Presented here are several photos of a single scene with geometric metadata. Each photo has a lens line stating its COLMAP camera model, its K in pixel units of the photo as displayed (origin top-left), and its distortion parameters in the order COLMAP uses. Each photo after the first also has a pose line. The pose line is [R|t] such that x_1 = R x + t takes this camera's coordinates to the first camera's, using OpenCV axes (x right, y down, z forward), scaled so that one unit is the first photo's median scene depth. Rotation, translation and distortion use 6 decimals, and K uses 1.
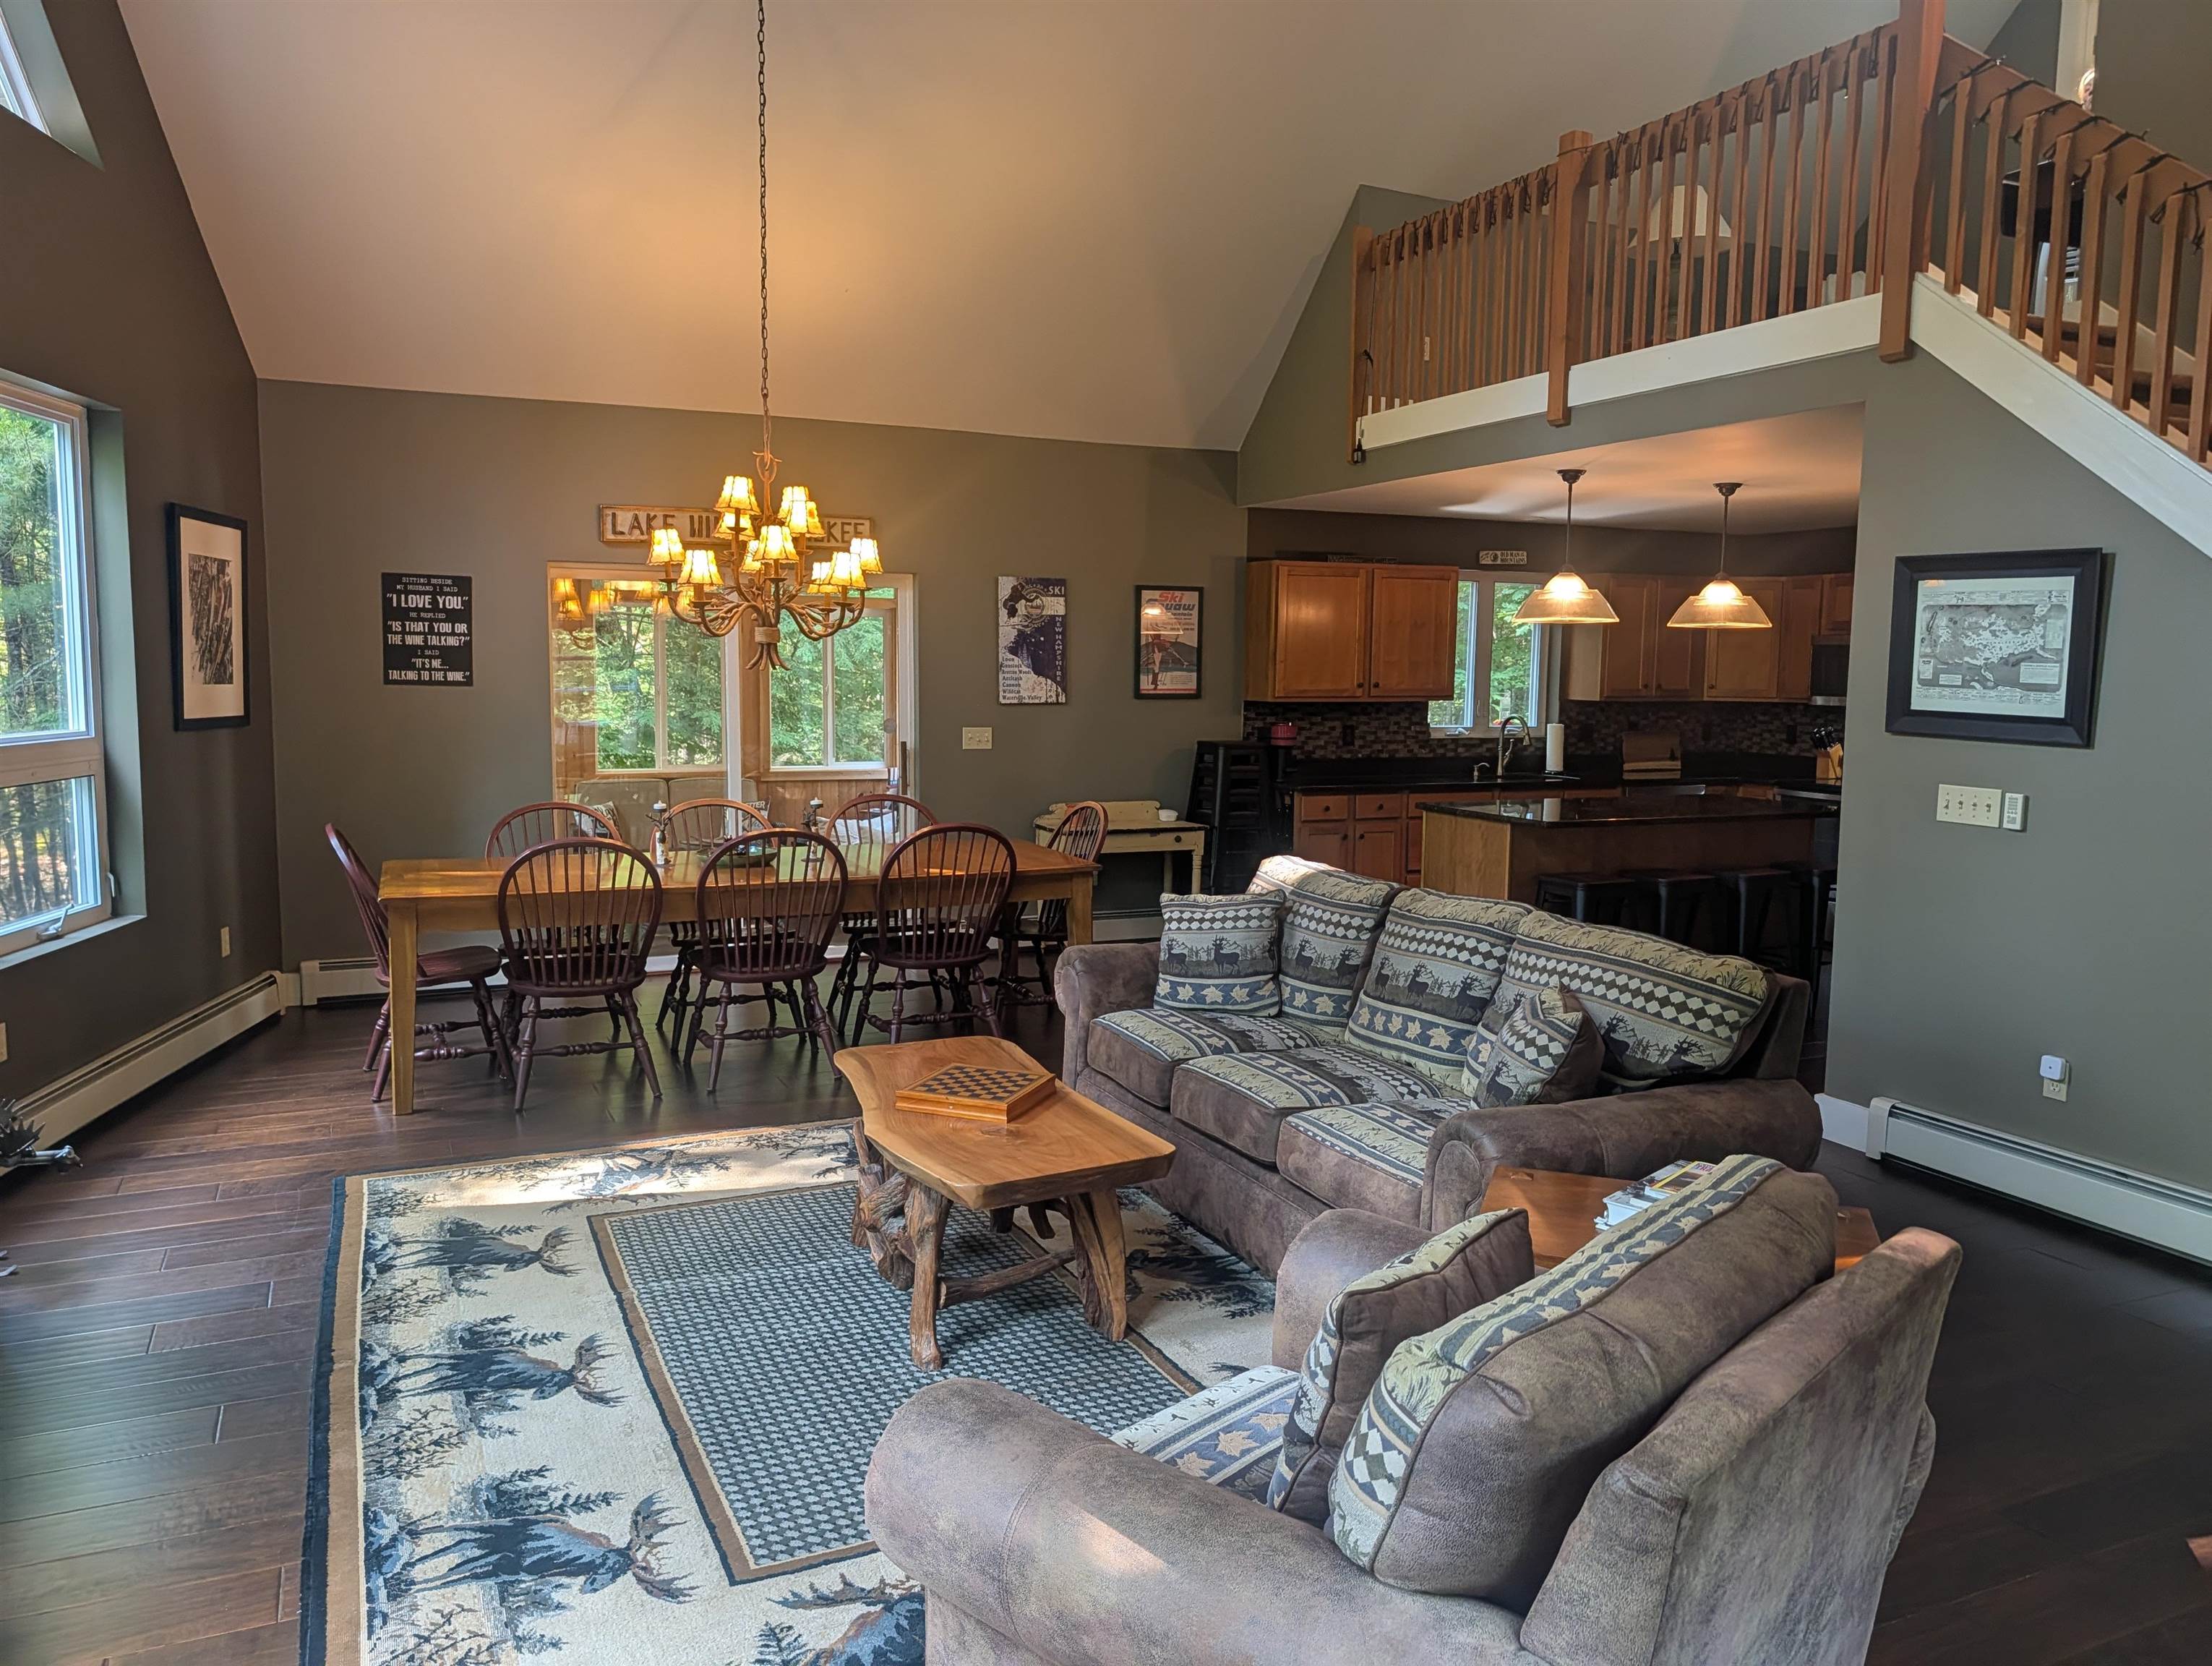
lens RADIAL K [[1589.0, 0, 1081.2], [0, 1589.0, 827.1], [0, 0, 1]] dist [0.019242, -0.020515]
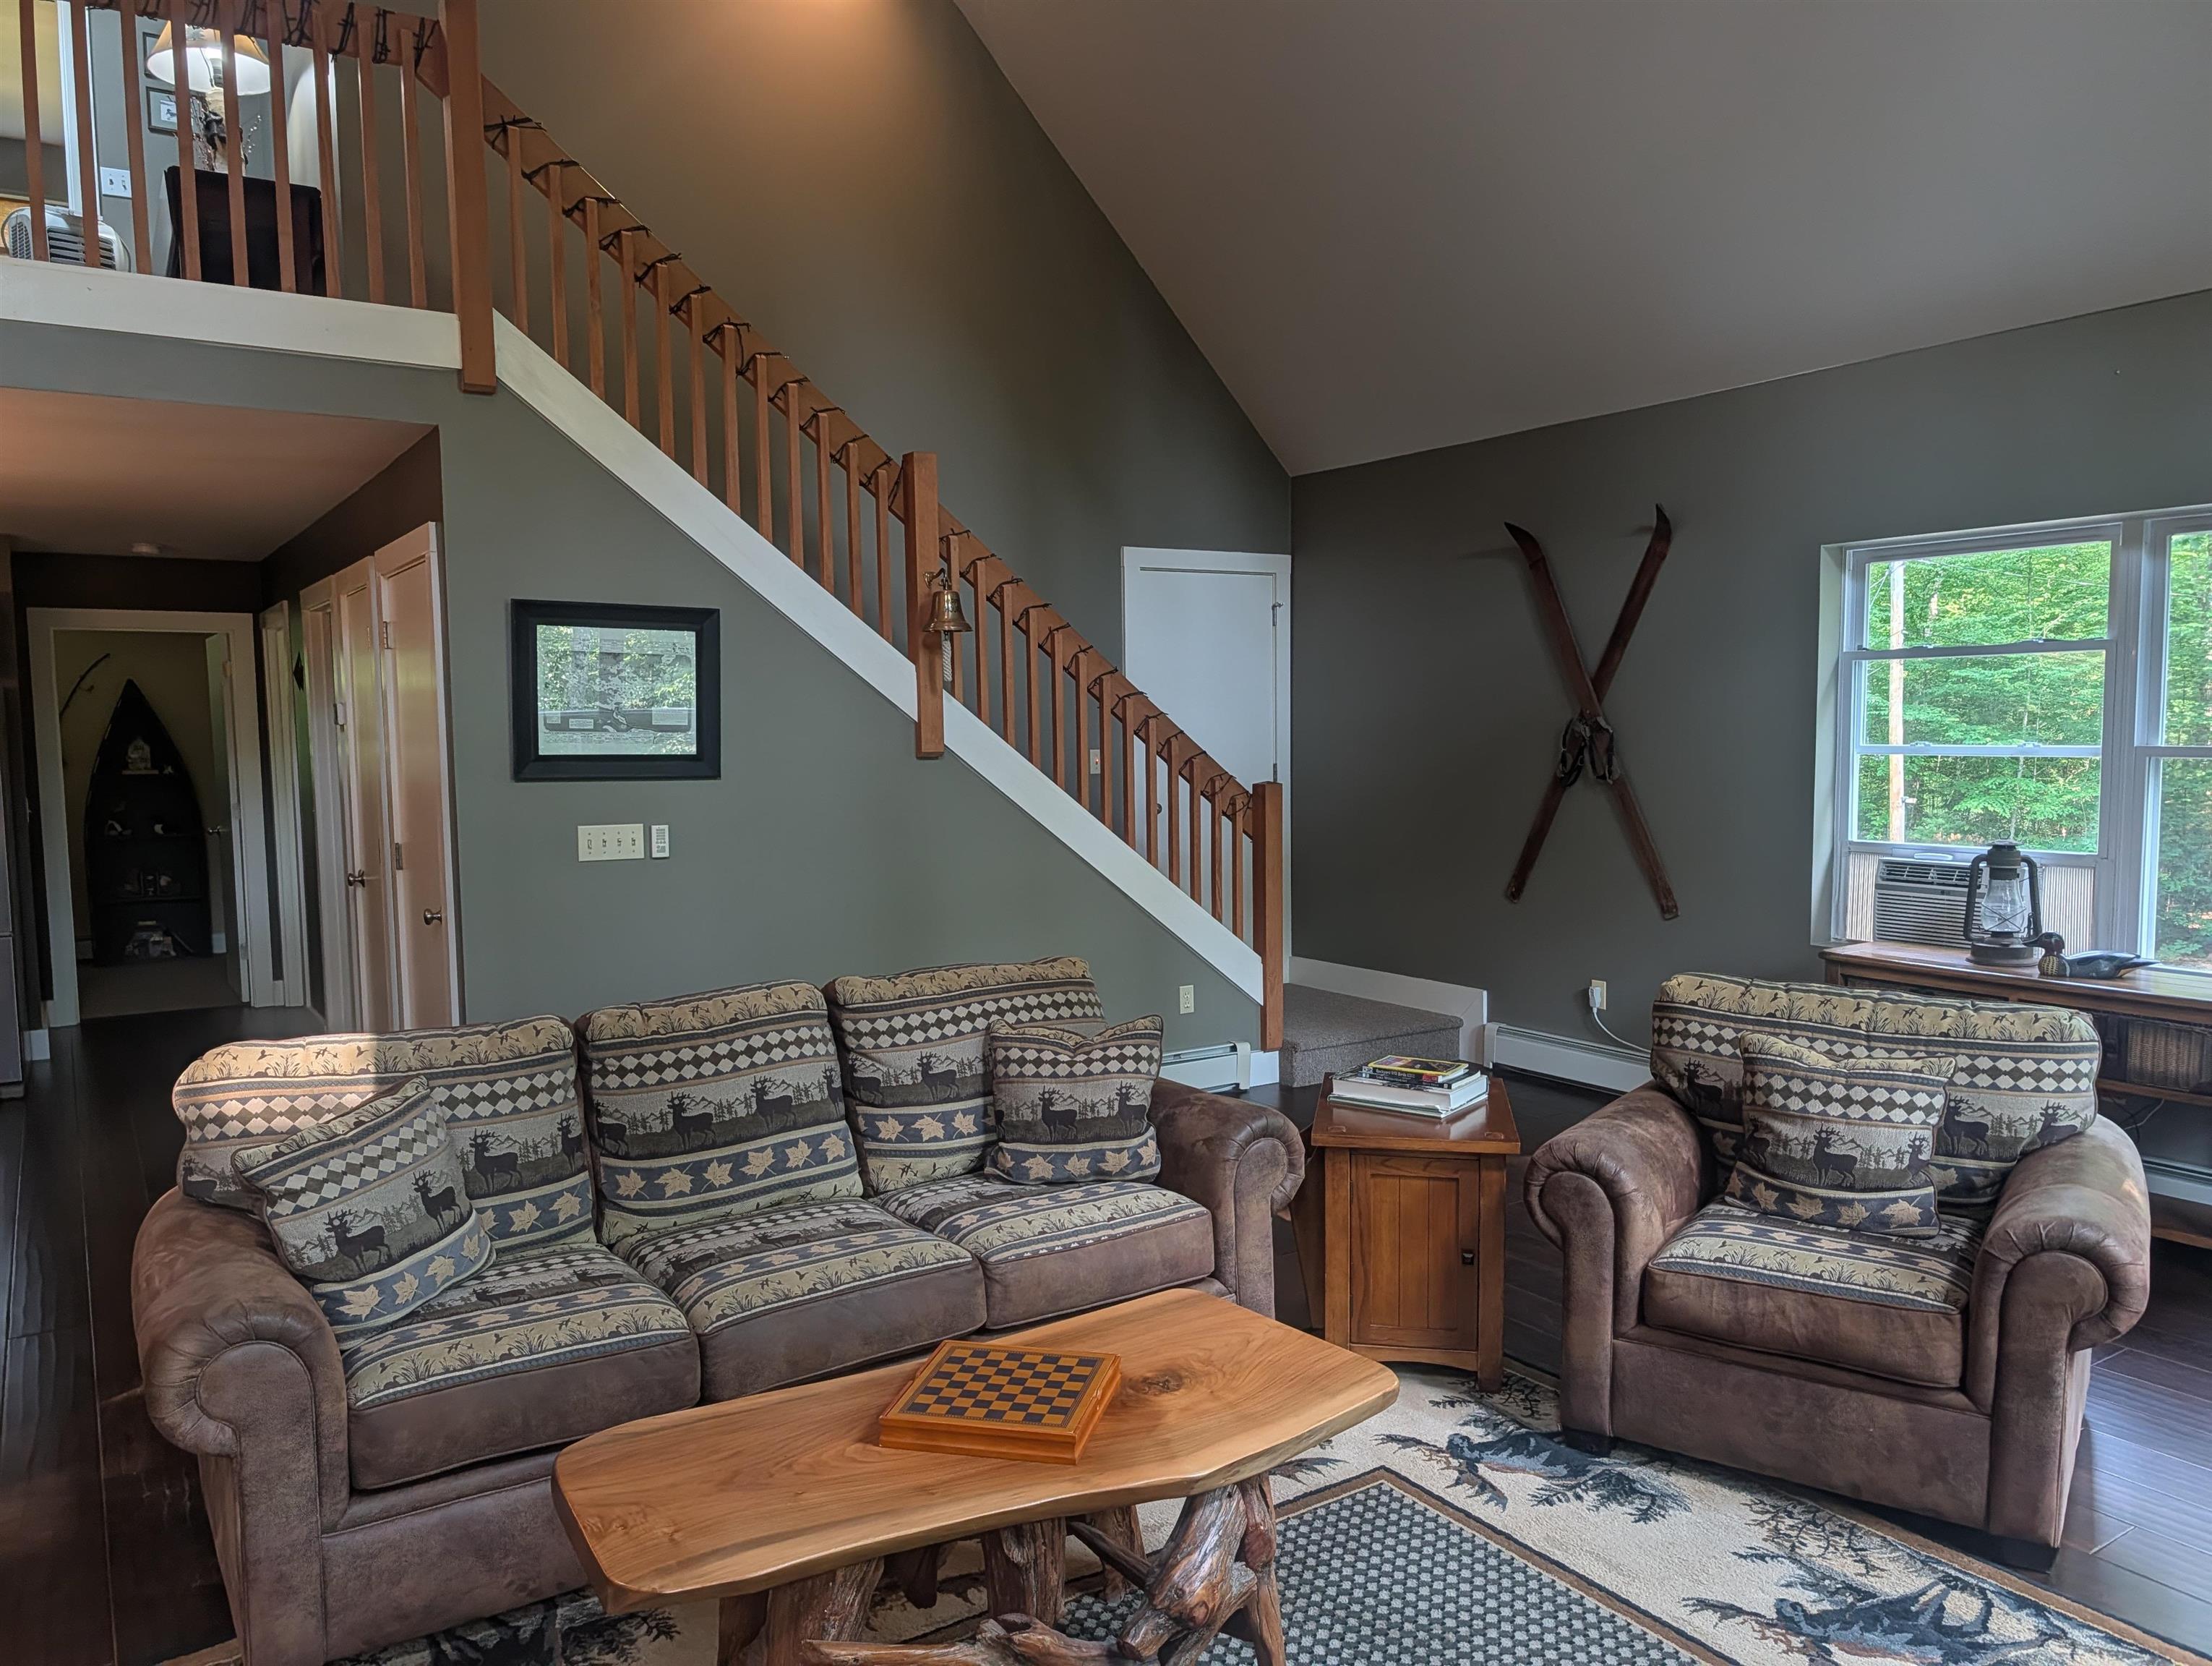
lens RADIAL K [[1589.0, 0, 1110.7], [0, 1589.0, 866.1], [0, 0, 1]] dist [0.019242, -0.020515]
pose [[-0.164949, -0.101642, 0.981051, -0.429318], [0.107190, 0.986937, 0.120274, -0.071382], [-0.980460, 0.124998, -0.151899, 0.667984]]
